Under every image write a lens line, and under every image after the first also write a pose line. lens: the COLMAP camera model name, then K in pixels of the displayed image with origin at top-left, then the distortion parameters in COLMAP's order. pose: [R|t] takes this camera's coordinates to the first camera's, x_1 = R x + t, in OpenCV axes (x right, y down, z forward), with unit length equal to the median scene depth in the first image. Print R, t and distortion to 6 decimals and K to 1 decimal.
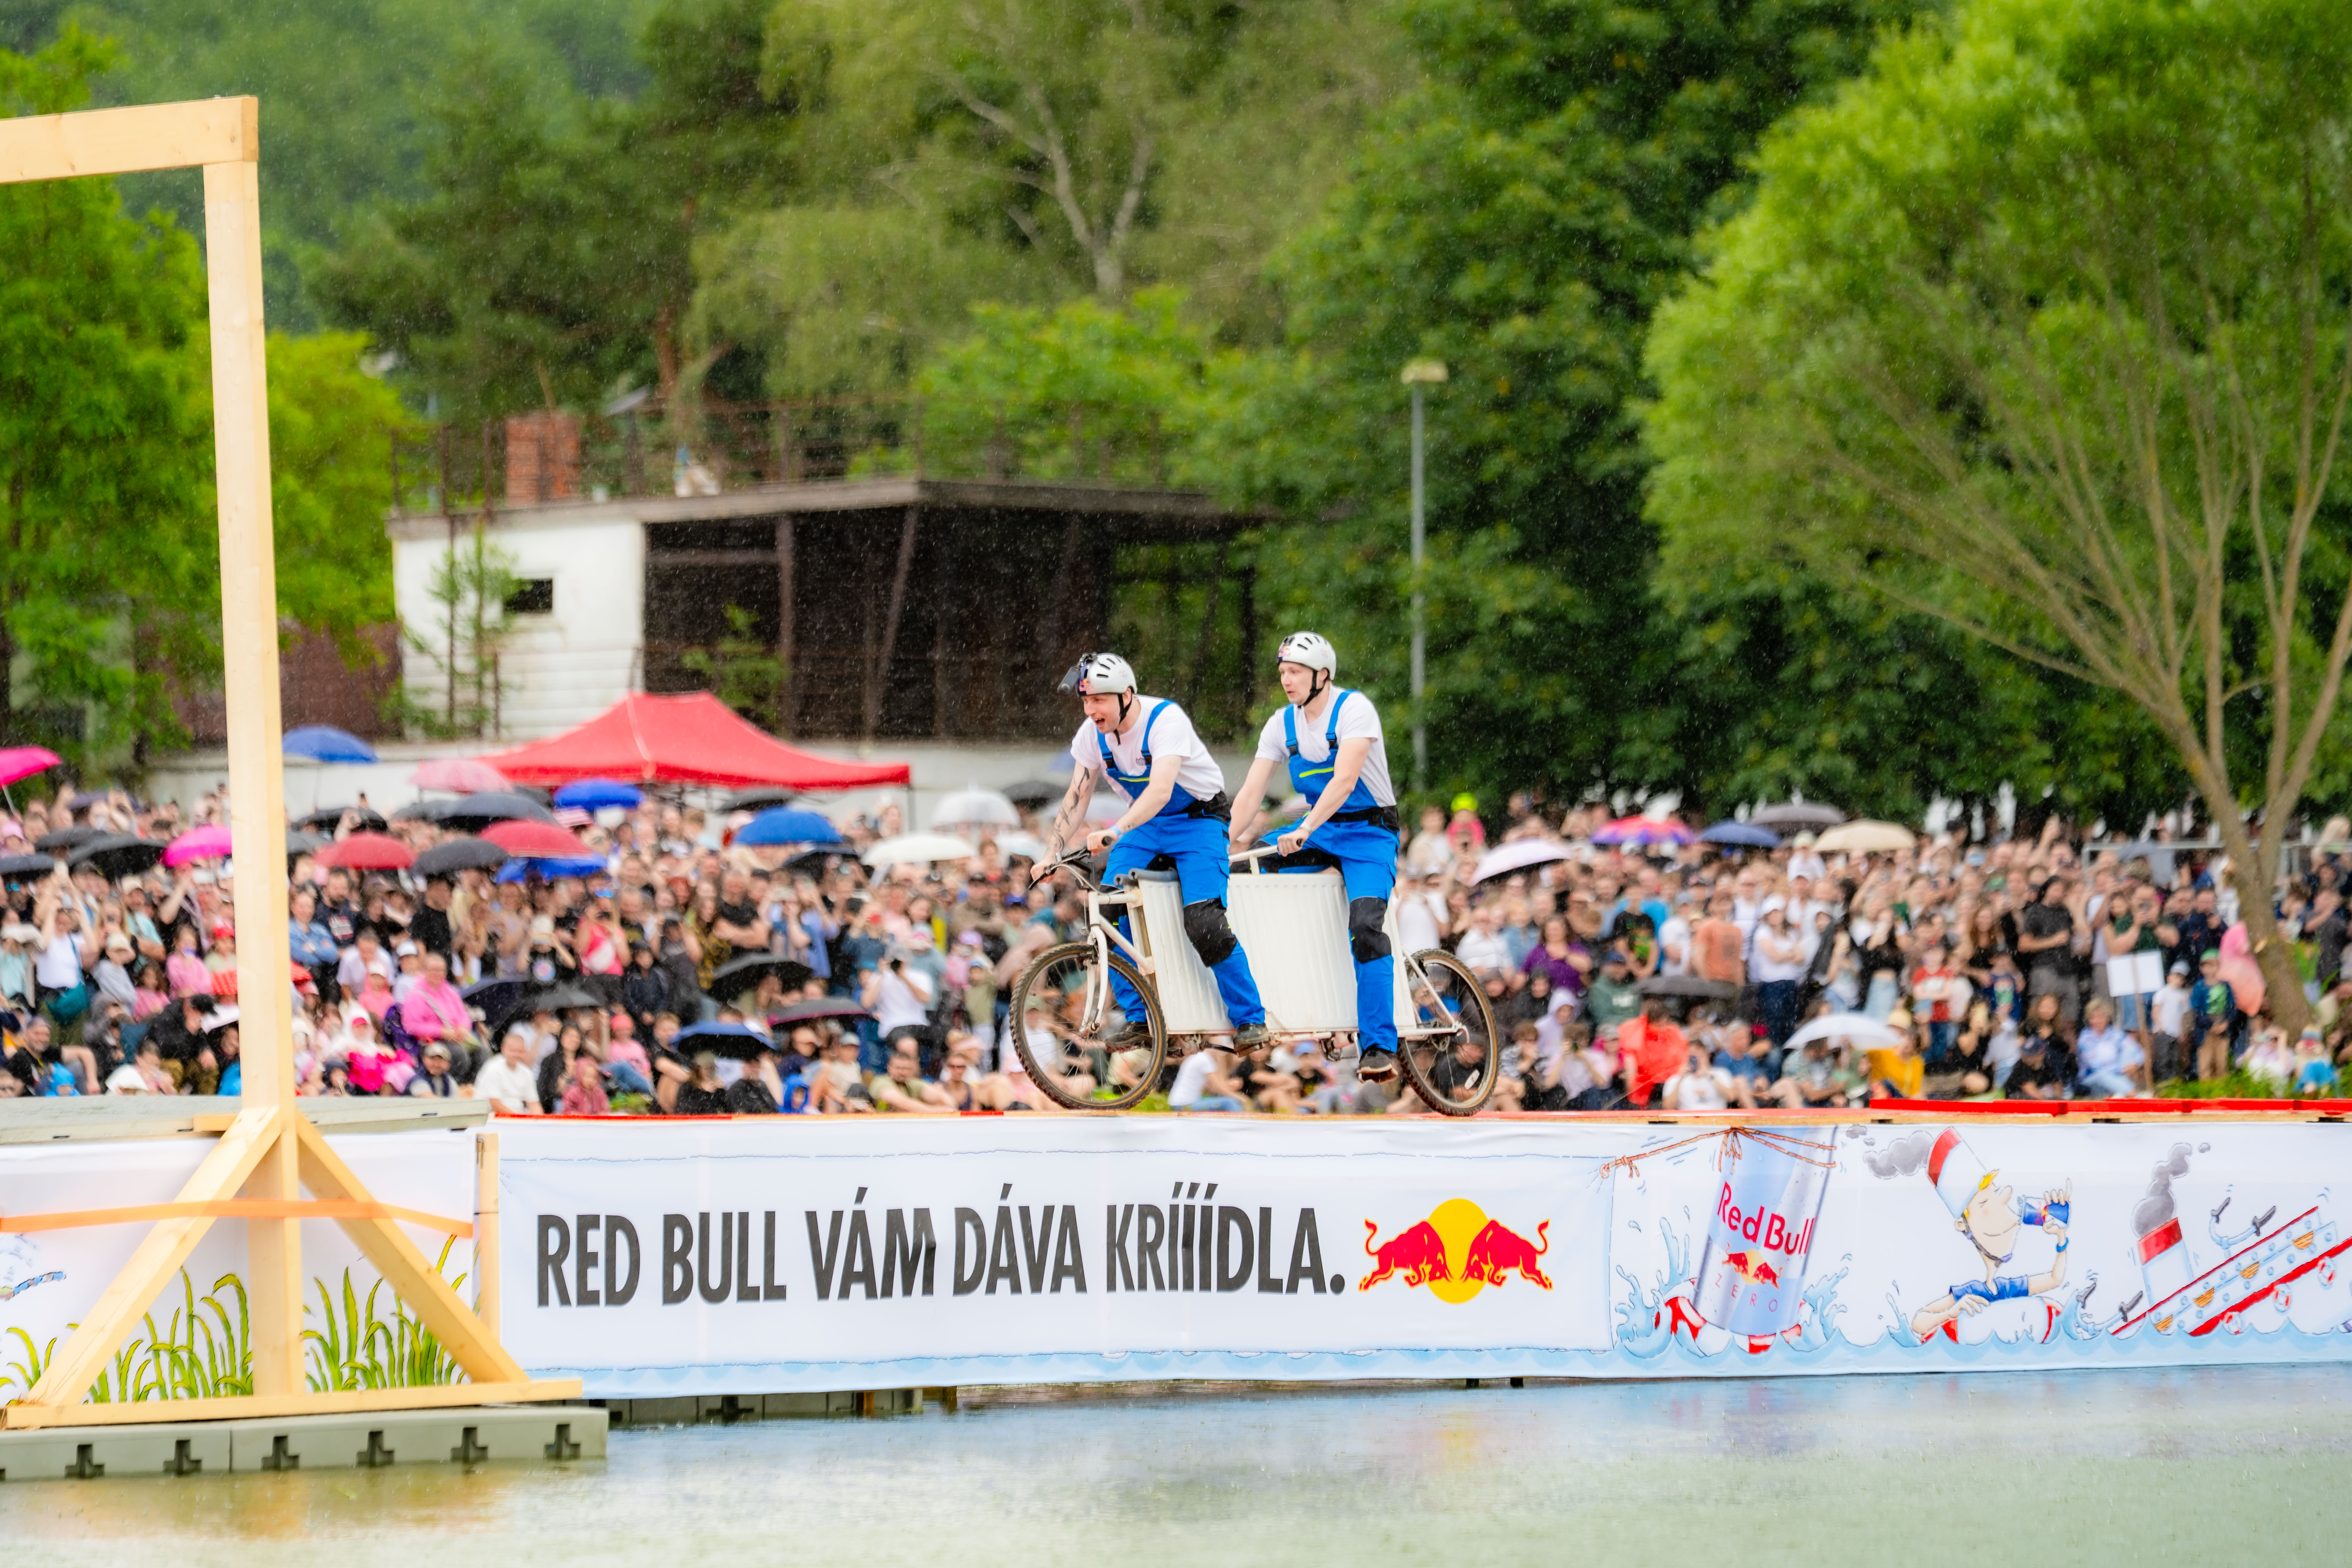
lens RADIAL K [[13366.8, 0, 1176.0], [0, 13366.8, 784.0], [0, 0, 1]] dist [-1.909010, 327.987943]
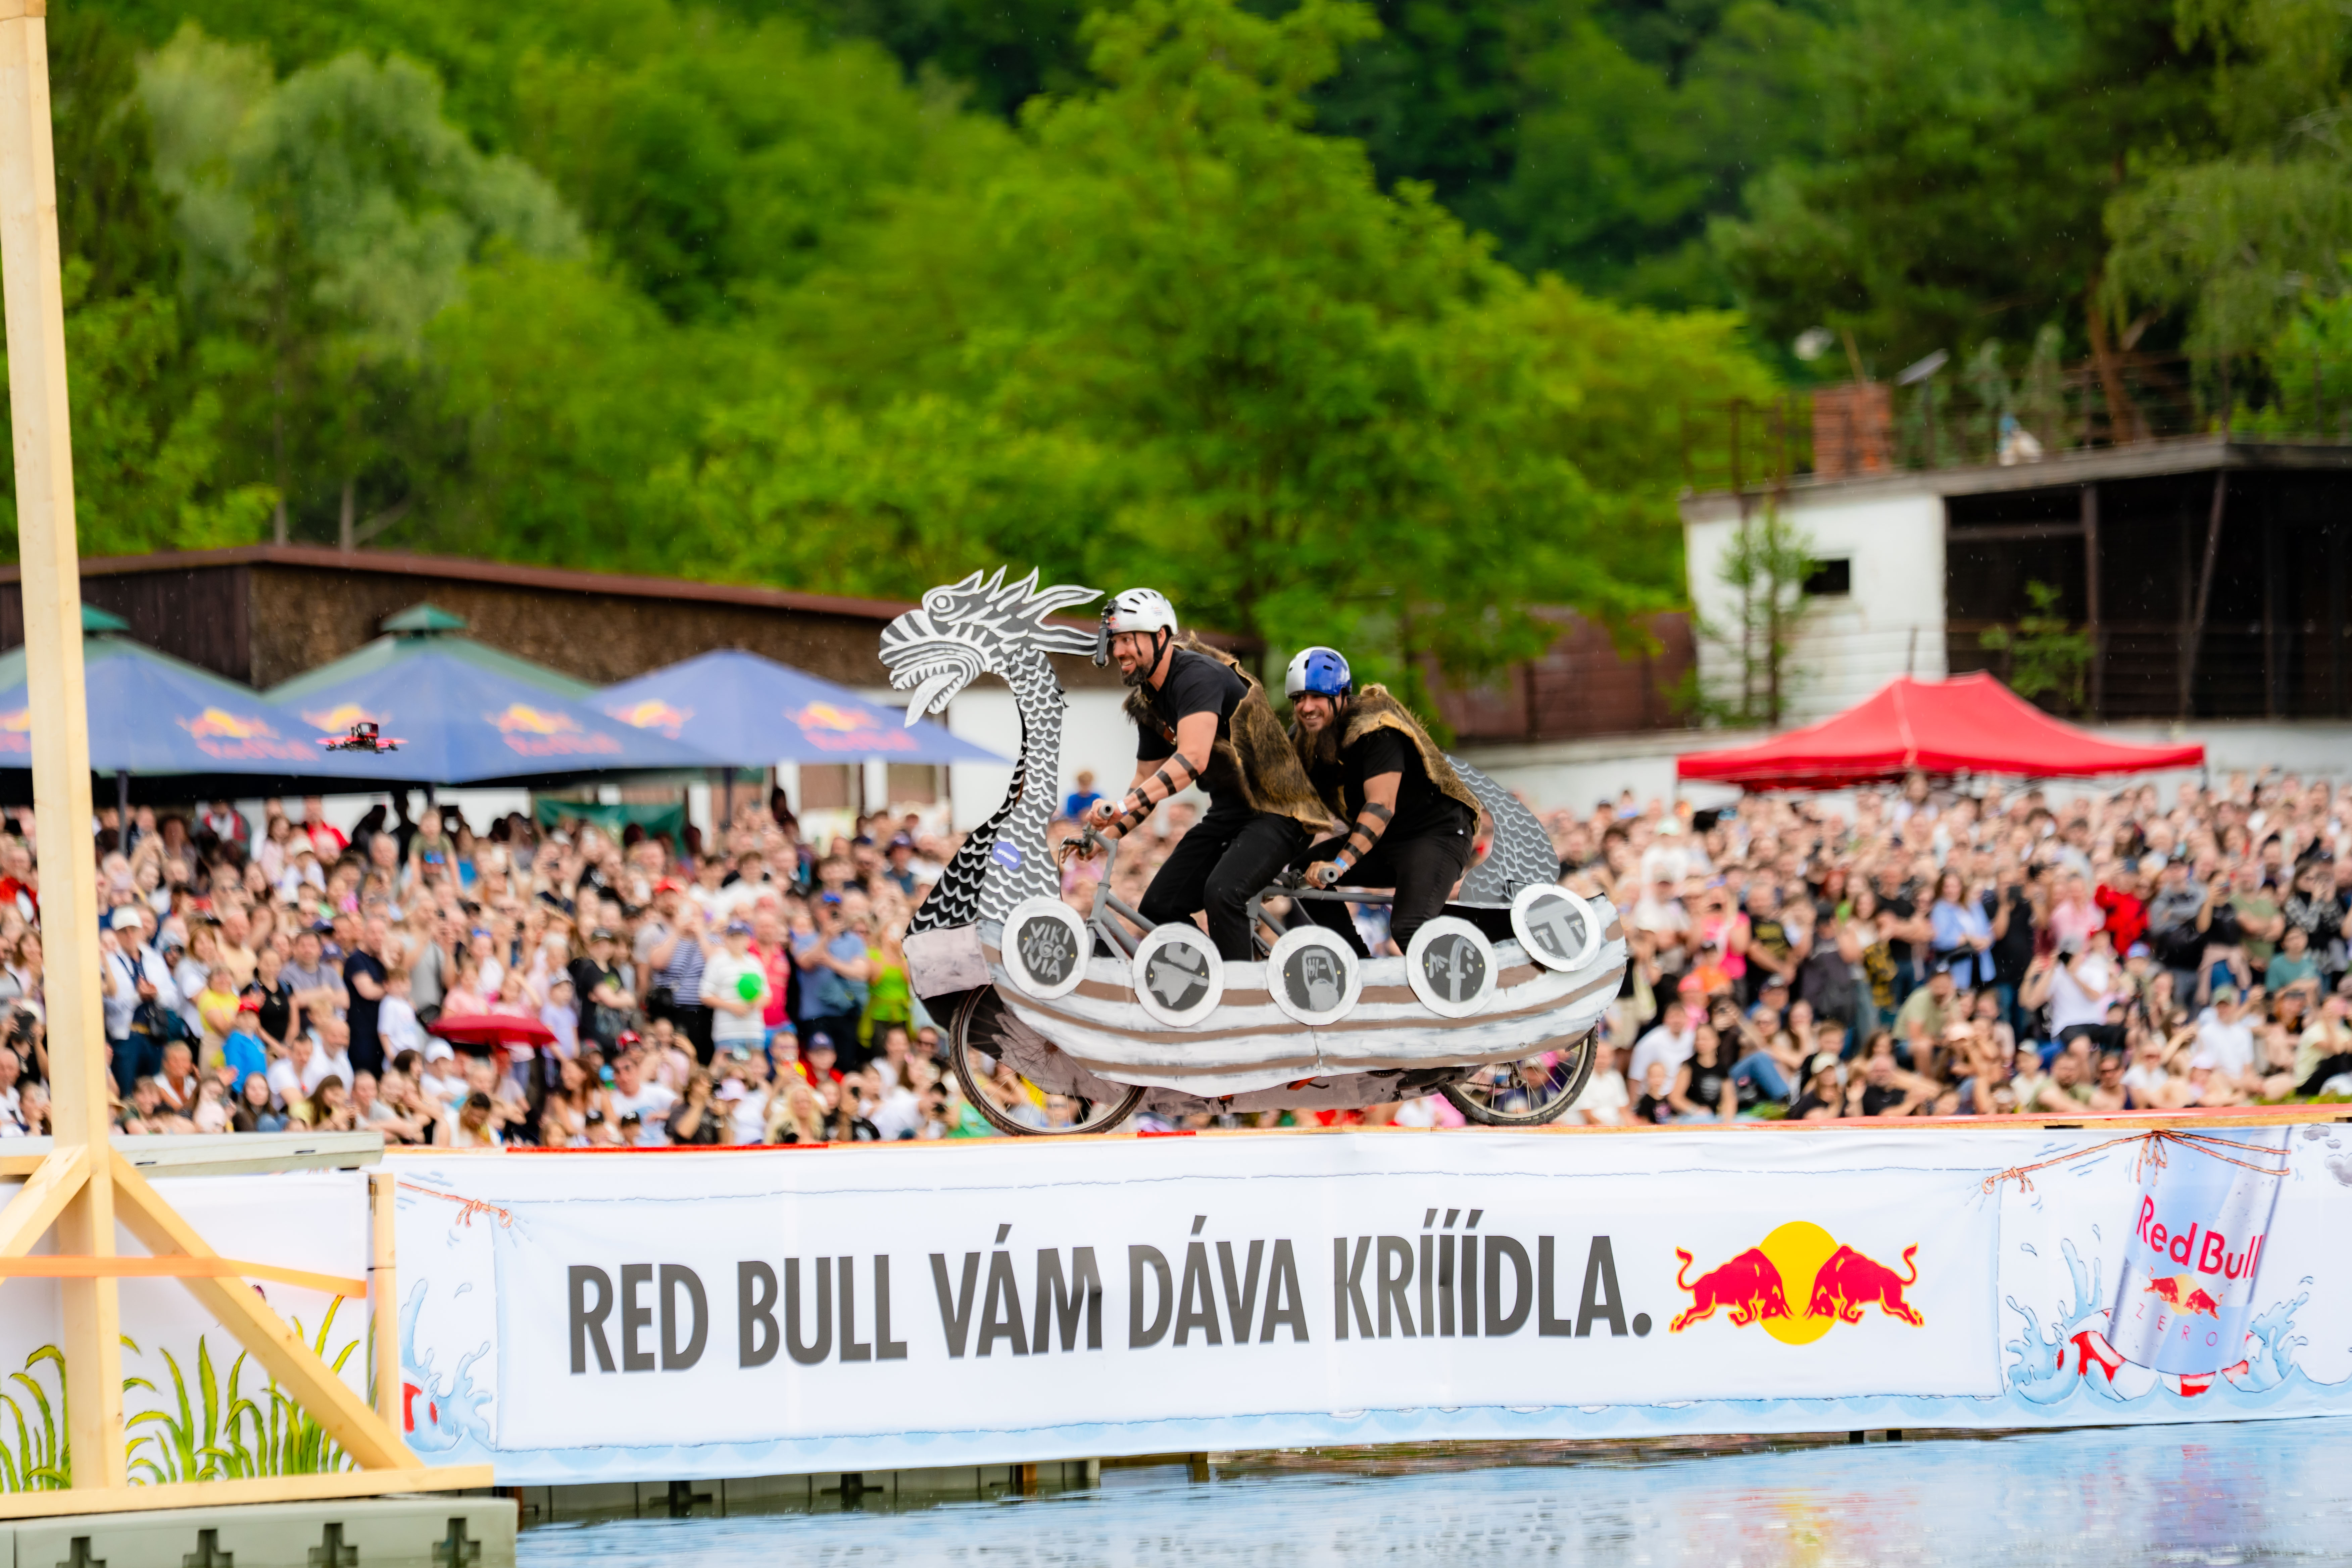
lens RADIAL K [[13465.5, 0, 1176.0], [0, 13465.5, 784.0], [0, 0, 1]] dist [0.136450, 7.788876]
pose [[0.990712, -0.024182, -0.133809, 0.098736], [0.024131, 0.999707, -0.002000, 0.004000], [0.133819, -0.001247, 0.991005, 0.144357]]
